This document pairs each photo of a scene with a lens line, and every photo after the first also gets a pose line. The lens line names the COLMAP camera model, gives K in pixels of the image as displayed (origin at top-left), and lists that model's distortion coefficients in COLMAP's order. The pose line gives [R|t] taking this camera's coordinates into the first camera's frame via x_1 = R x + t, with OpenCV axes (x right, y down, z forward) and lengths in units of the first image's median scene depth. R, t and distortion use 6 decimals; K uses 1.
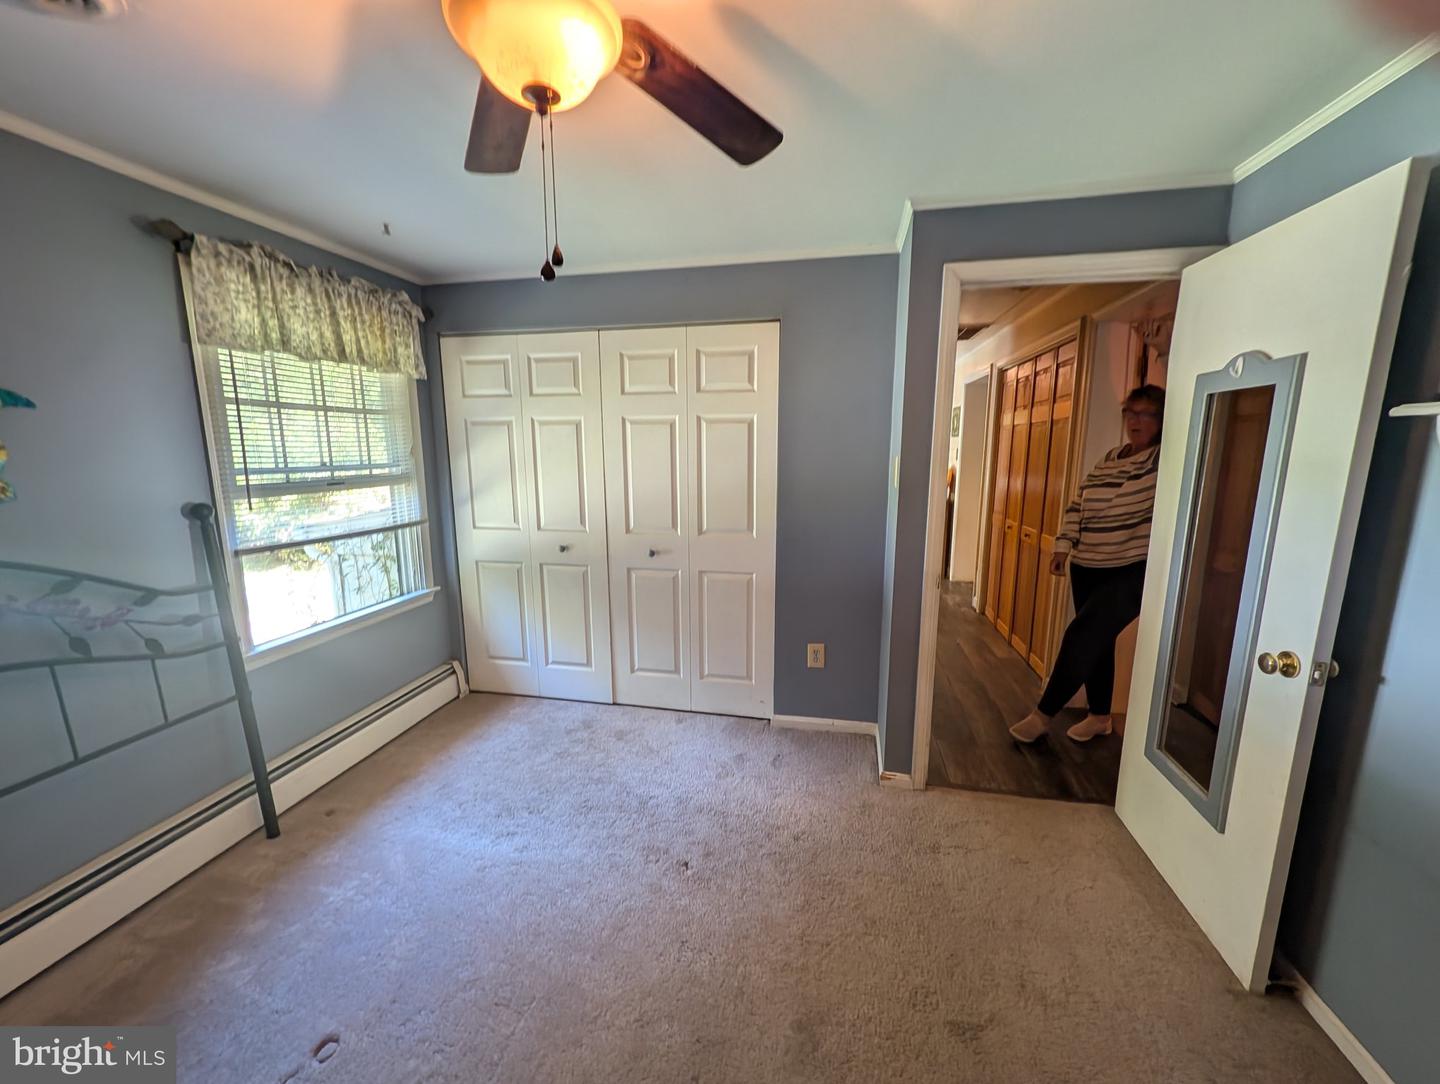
lens RADIAL K [[555.4, 0, 721.0], [0, 555.4, 540.0], [0, 0, 1]] dist [0.001363, -0.000175]
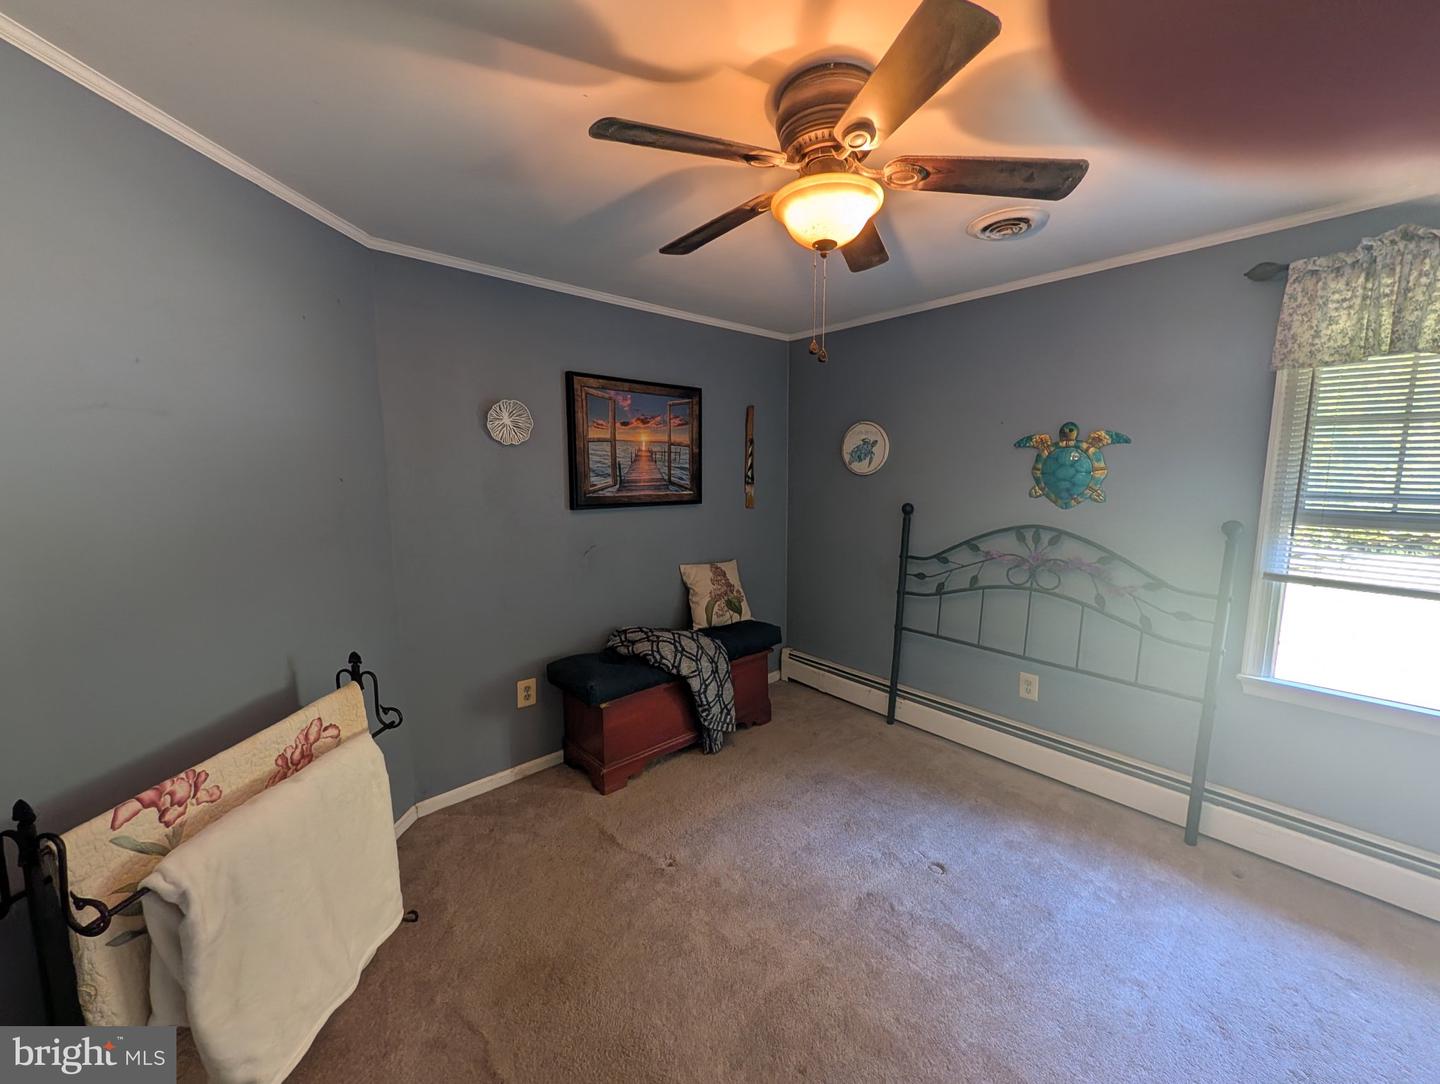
lens RADIAL K [[555.4, 0, 721.0], [0, 555.4, 540.0], [0, 0, 1]] dist [0.001363, -0.000175]
pose [[-0.586728, 0.105997, -0.802817, 0.500911], [-0.134995, 0.964720, 0.226033, -0.133826], [0.798453, 0.240996, -0.551719, 0.775668]]
